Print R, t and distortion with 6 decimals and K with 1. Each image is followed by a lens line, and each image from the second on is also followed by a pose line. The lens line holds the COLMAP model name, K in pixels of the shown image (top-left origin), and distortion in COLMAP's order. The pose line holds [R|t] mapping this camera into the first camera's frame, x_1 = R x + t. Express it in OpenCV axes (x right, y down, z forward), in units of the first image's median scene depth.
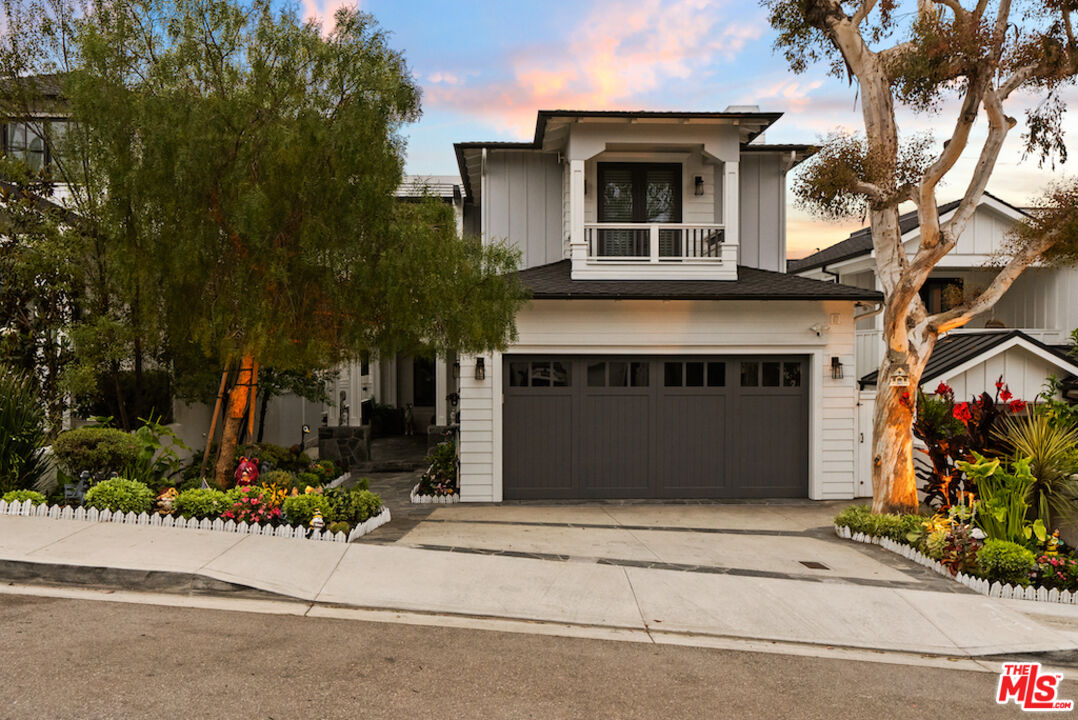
lens RADIAL K [[493.6, 0, 540.6], [0, 493.6, 335.4], [0, 0, 1]] dist [0.000550, 0.000307]
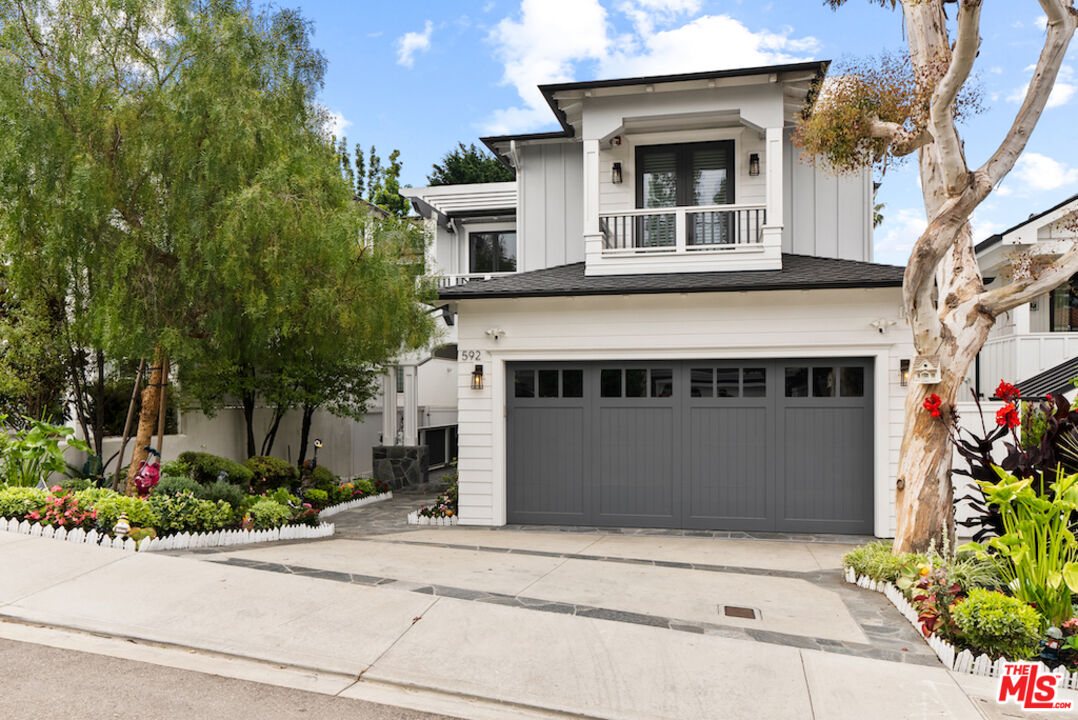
lens RADIAL K [[534.2, 0, 539.3], [0, 534.2, 348.7], [0, 0, 1]] dist [0.001367, 0.000210]
pose [[0.987984, -0.014376, -0.153883, 0.144621], [0.013438, 0.999884, -0.007132, 0.024953], [0.153968, 0.004978, 0.988063, 0.055425]]
